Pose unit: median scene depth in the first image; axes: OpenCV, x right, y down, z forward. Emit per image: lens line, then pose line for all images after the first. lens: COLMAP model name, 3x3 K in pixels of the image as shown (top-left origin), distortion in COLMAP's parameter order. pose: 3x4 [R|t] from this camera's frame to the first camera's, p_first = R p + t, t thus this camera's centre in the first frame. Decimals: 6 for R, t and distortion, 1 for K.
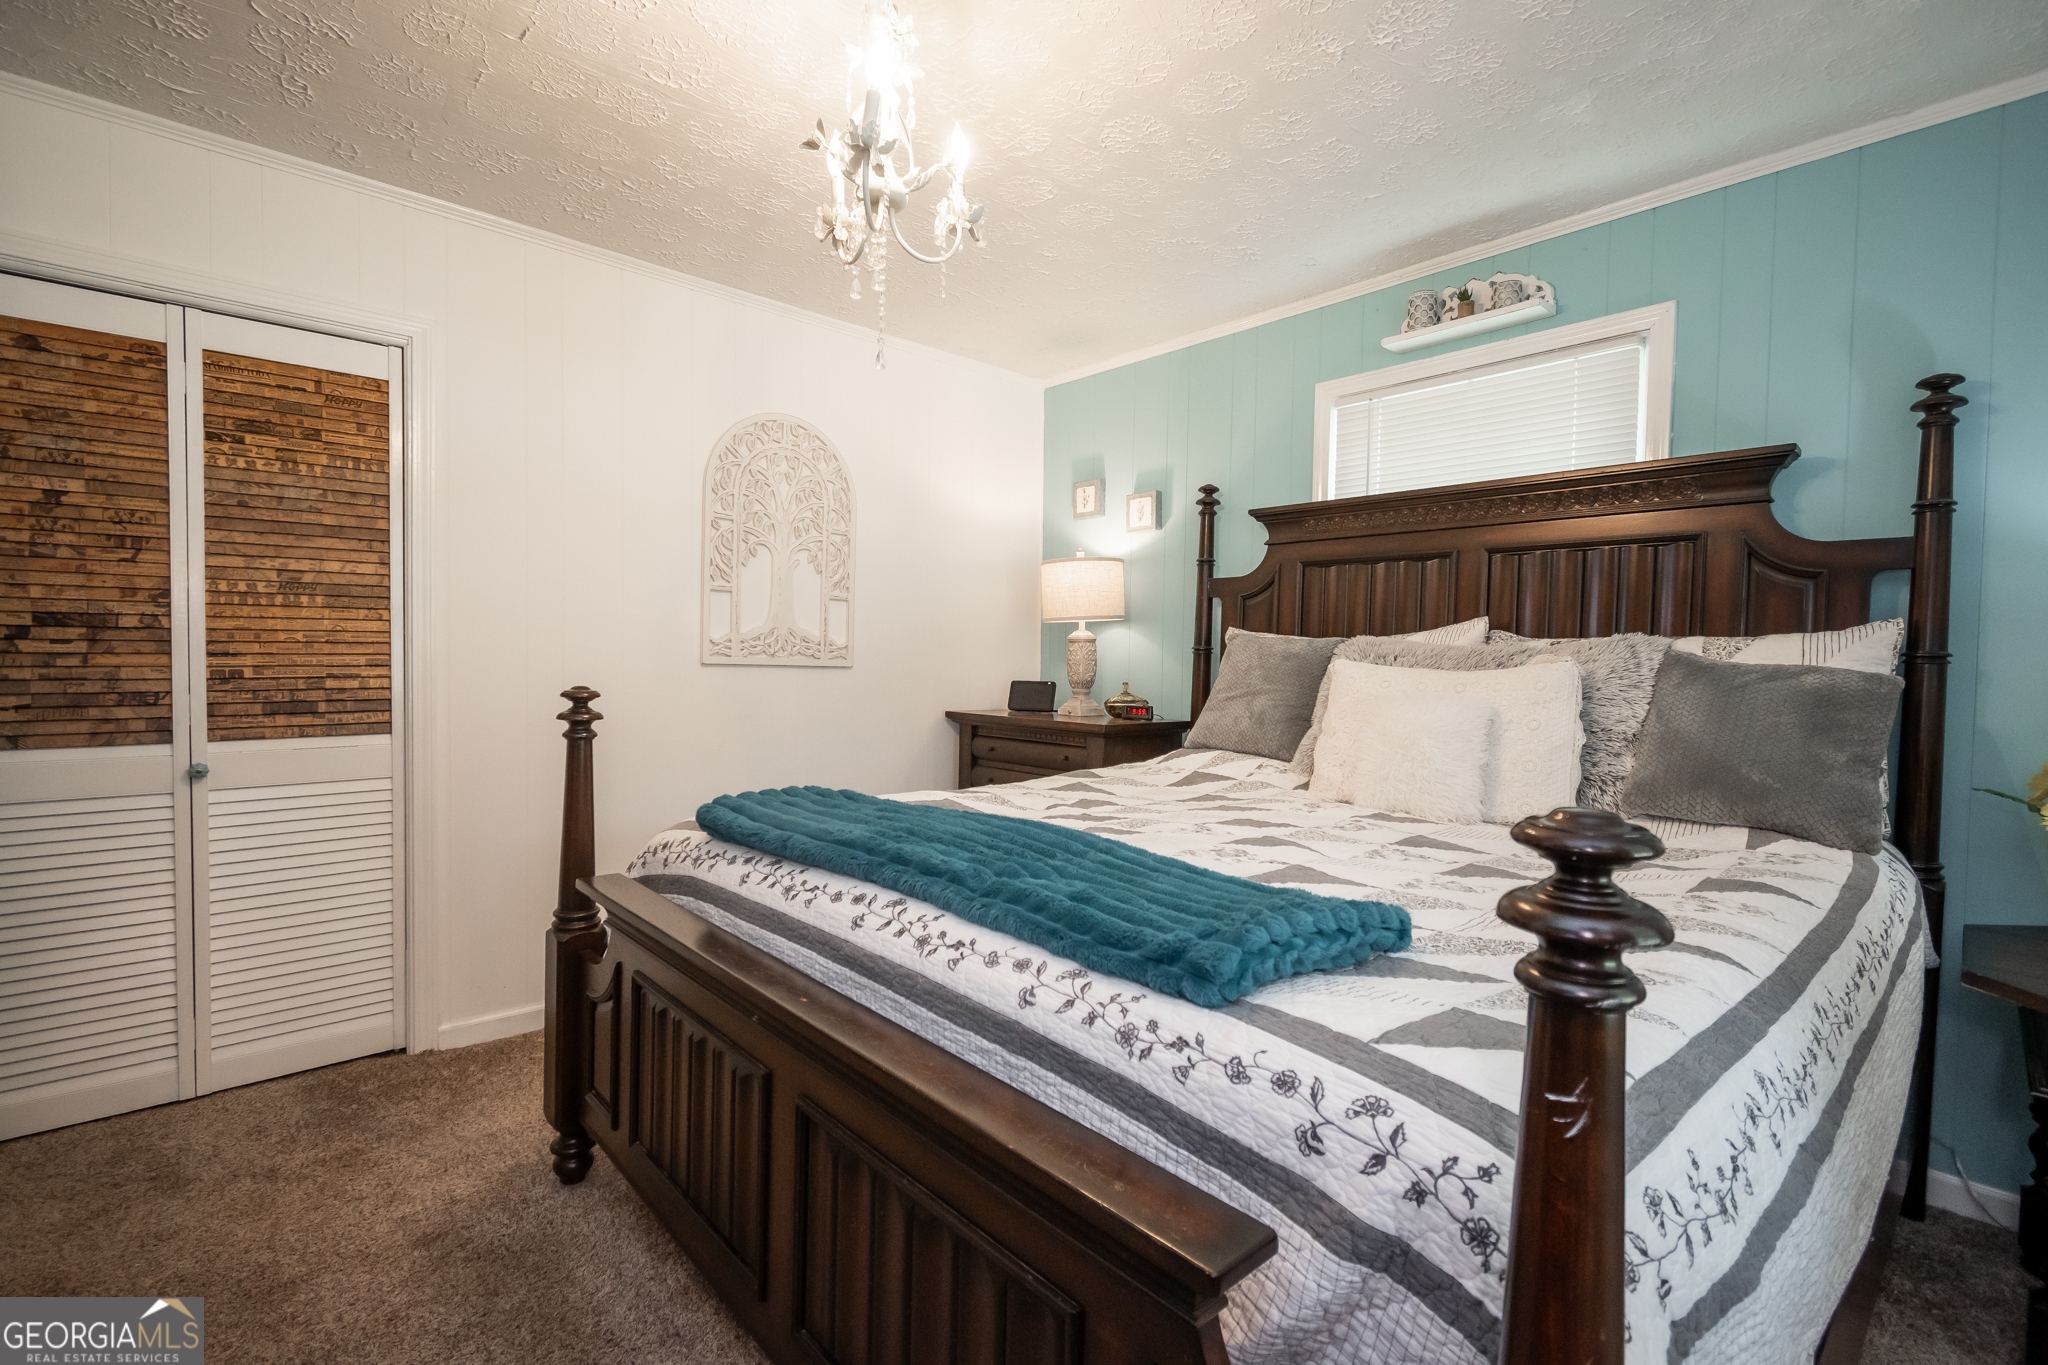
lens RADIAL K [[923.0, 0, 1024.0], [0, 923.0, 682.5], [0, 0, 1]] dist [0.026210, -0.010833]
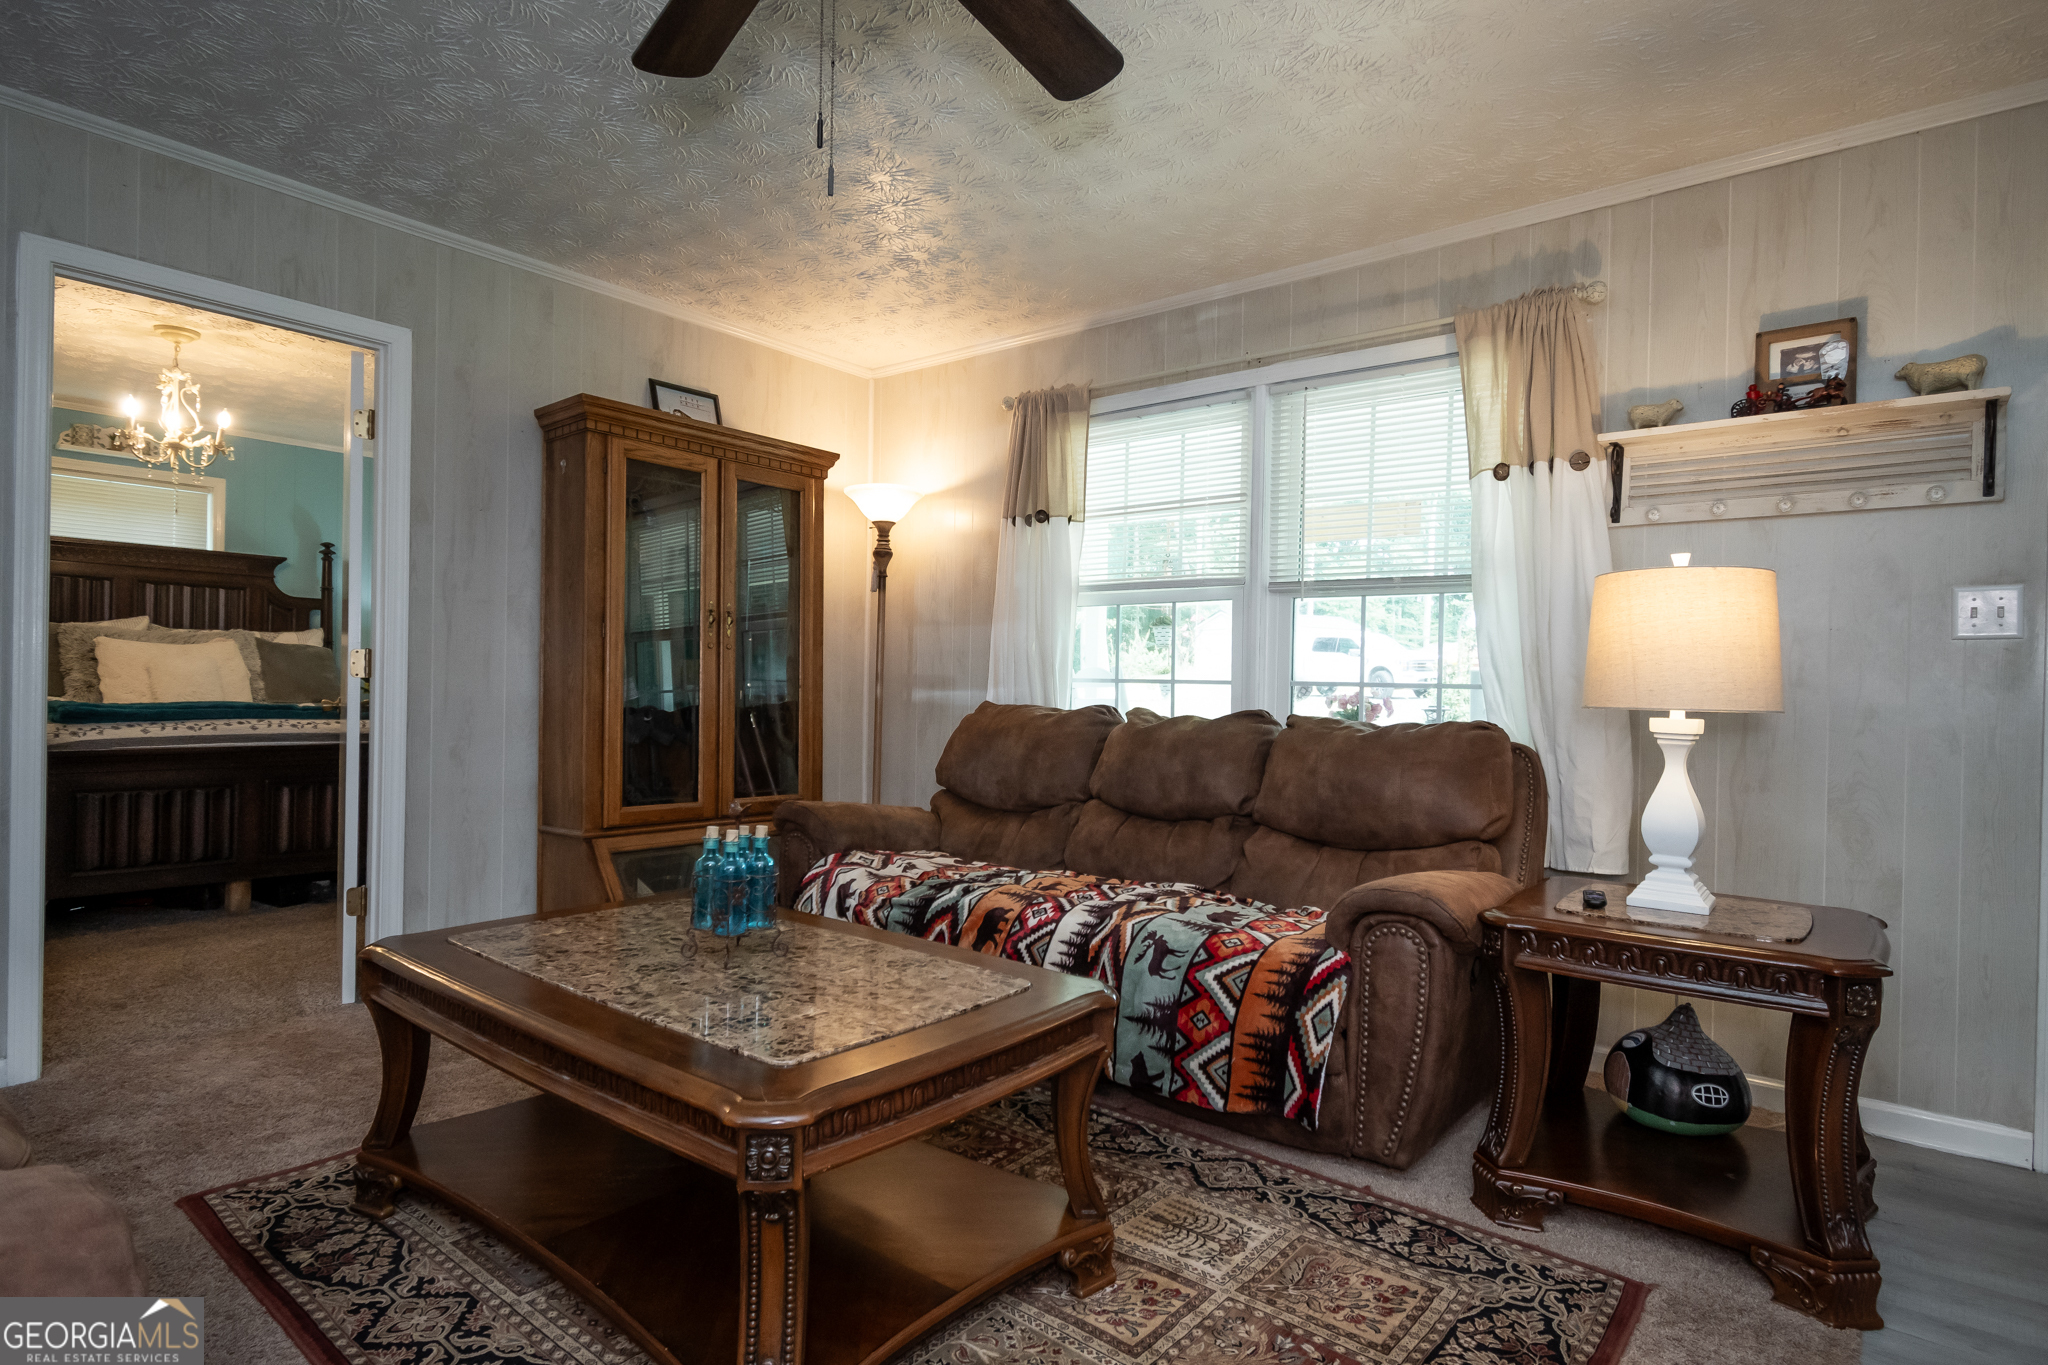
lens RADIAL K [[1061.2, 0, 1024.0], [0, 1061.2, 682.5], [0, 0, 1]] dist [0.001451, -0.000074]
pose [[-0.156278, -0.015571, 0.987590, -1.950068], [0.009197, 0.999809, 0.017219, 0.045062], [-0.987670, 0.011774, -0.156105, -0.438551]]
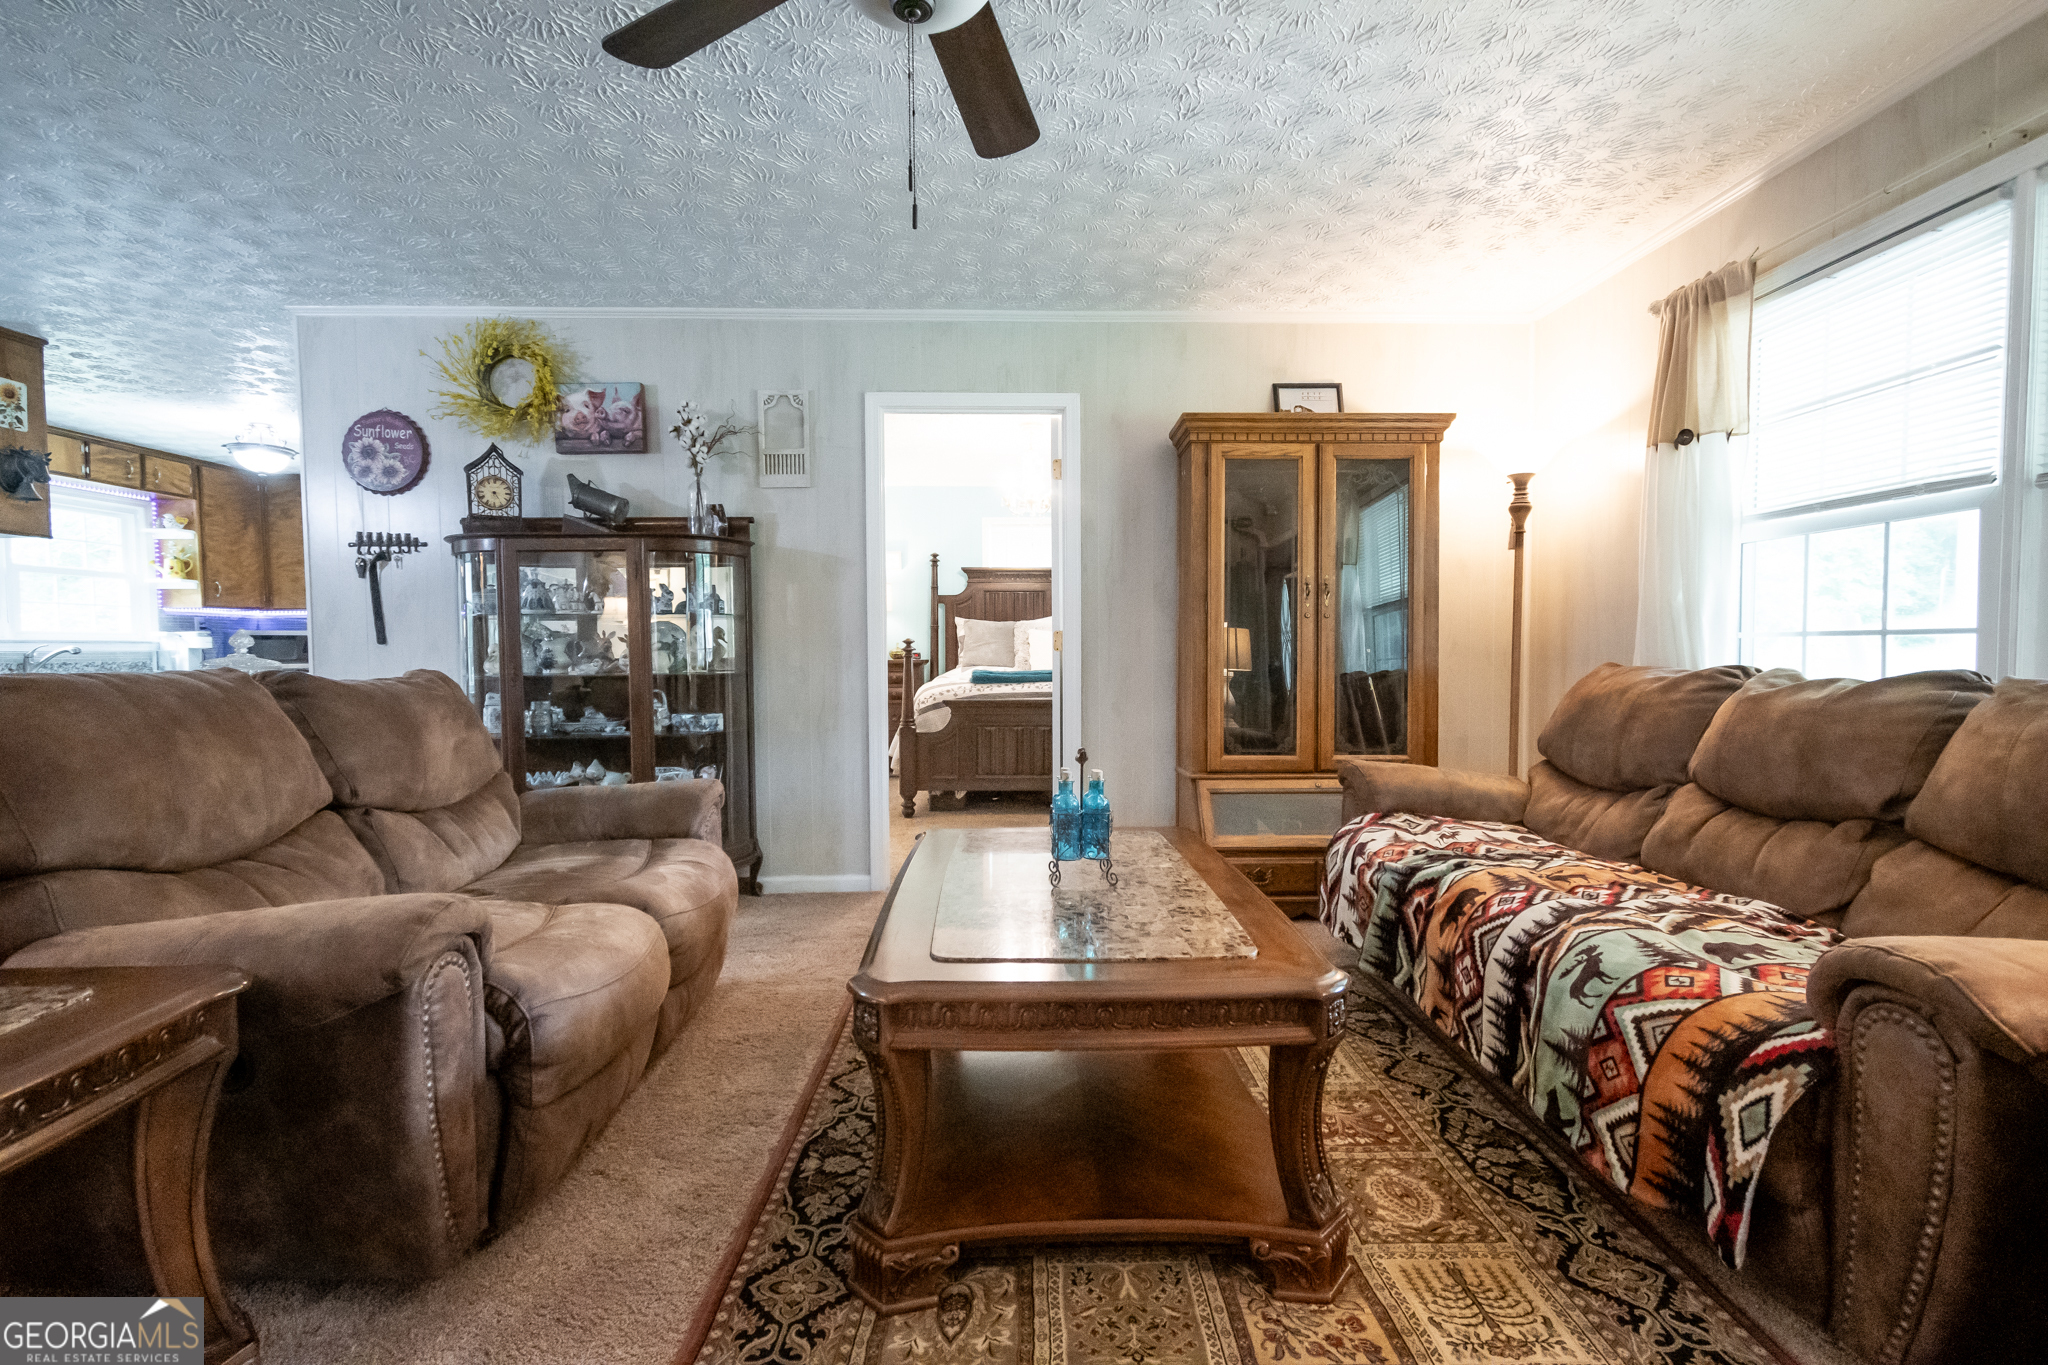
lens RADIAL K [[923.0, 0, 1024.0], [0, 923.0, 682.5], [0, 0, 1]] dist [0.026210, -0.010833]
pose [[0.639844, -0.045786, 0.767140, -1.811245], [0.038552, 0.998879, 0.027462, 0.060955], [-0.767537, 0.012003, 0.640892, -0.786443]]
